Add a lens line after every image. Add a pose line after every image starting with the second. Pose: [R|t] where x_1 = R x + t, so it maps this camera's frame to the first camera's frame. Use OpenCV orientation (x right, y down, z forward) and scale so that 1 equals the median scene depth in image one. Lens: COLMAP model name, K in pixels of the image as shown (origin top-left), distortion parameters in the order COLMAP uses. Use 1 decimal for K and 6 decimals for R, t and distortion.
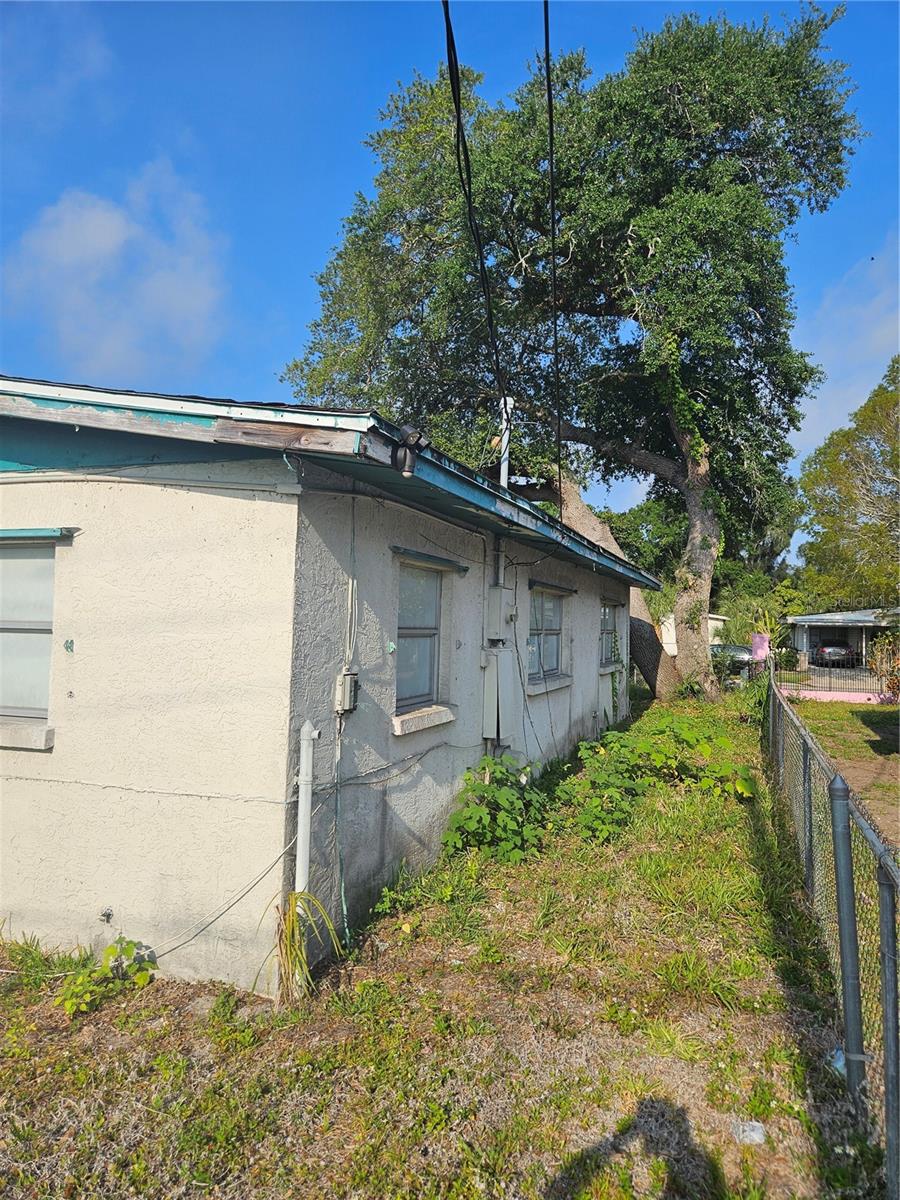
lens RADIAL K [[798.0, 0, 456.5], [0, 798.0, 591.0], [0, 0, 1]] dist [0.069926, -0.052885]
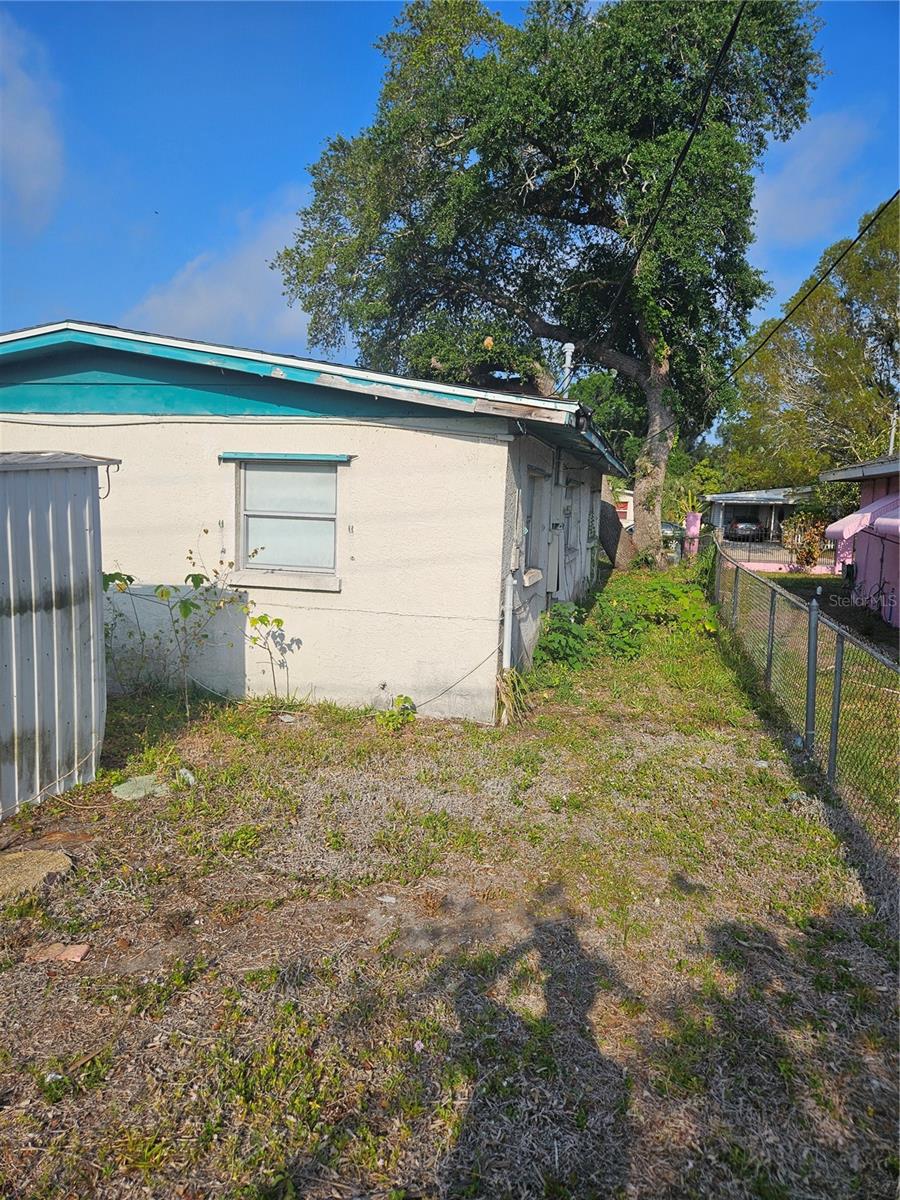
lens RADIAL K [[798.0, 0, 439.9], [0, 798.0, 596.0], [0, 0, 1]] dist [0.069926, -0.052885]
pose [[0.996405, -0.000831, 0.084719, -0.120386], [-0.013042, 0.986529, 0.163064, -0.017609], [-0.083713, -0.163583, 0.982971, -0.171682]]
